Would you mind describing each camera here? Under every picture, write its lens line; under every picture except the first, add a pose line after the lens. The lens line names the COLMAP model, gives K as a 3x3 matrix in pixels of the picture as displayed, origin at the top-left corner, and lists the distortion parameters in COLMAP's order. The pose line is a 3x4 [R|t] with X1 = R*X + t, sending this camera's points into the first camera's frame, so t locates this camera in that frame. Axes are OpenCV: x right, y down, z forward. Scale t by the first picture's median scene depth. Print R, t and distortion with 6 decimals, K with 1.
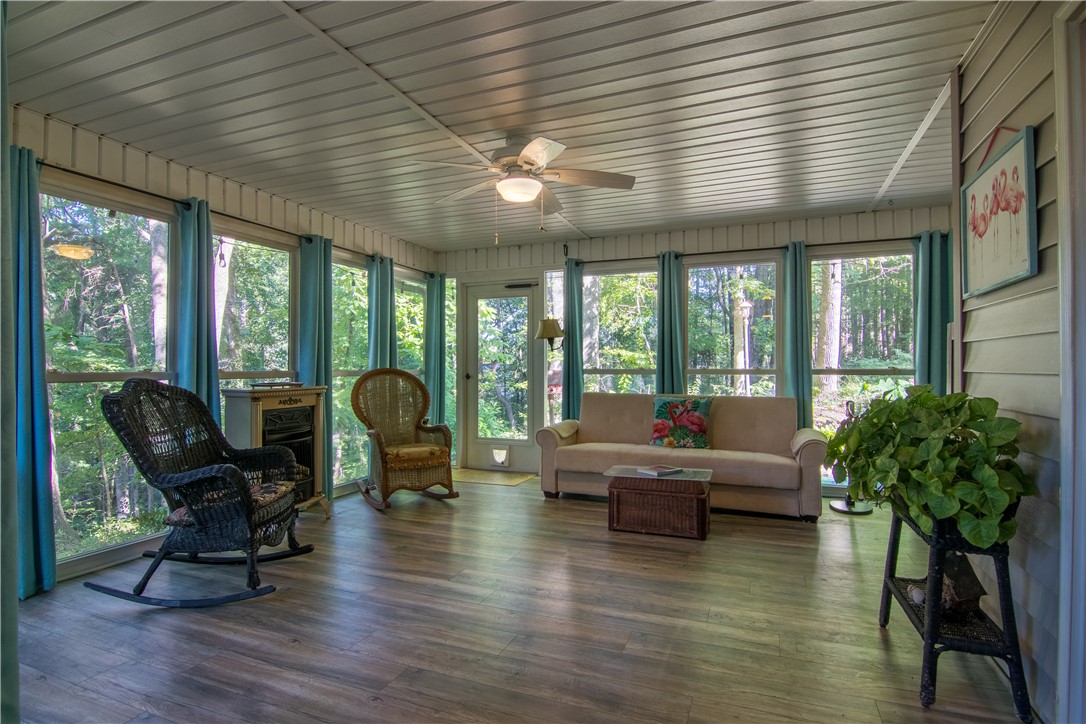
lens RADIAL K [[547.9, 0, 541.6], [0, 547.9, 364.4], [0, 0, 1]] dist [-0.021784, -0.000815]
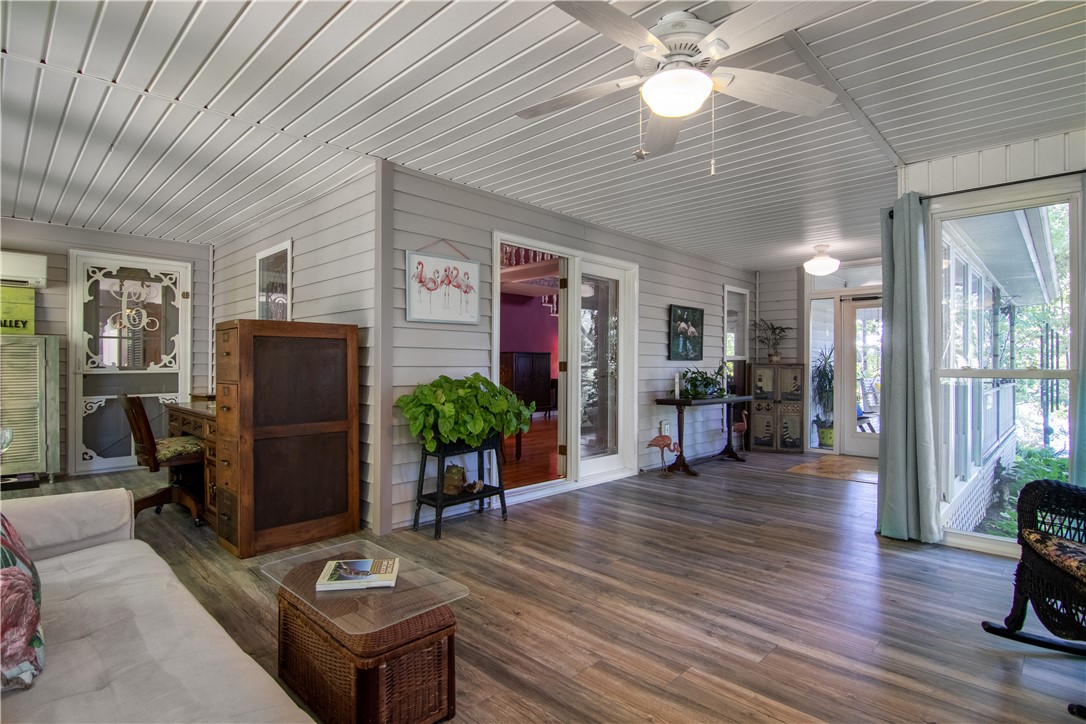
lens RADIAL K [[547.9, 0, 543.9], [0, 547.9, 363.7], [0, 0, 1]] dist [-0.021784, -0.000815]
pose [[-0.926292, -0.001083, 0.376806, -0.200269], [-0.005596, 0.999925, -0.010881, 0.022967], [-0.376766, -0.012188, -0.926228, 2.376224]]
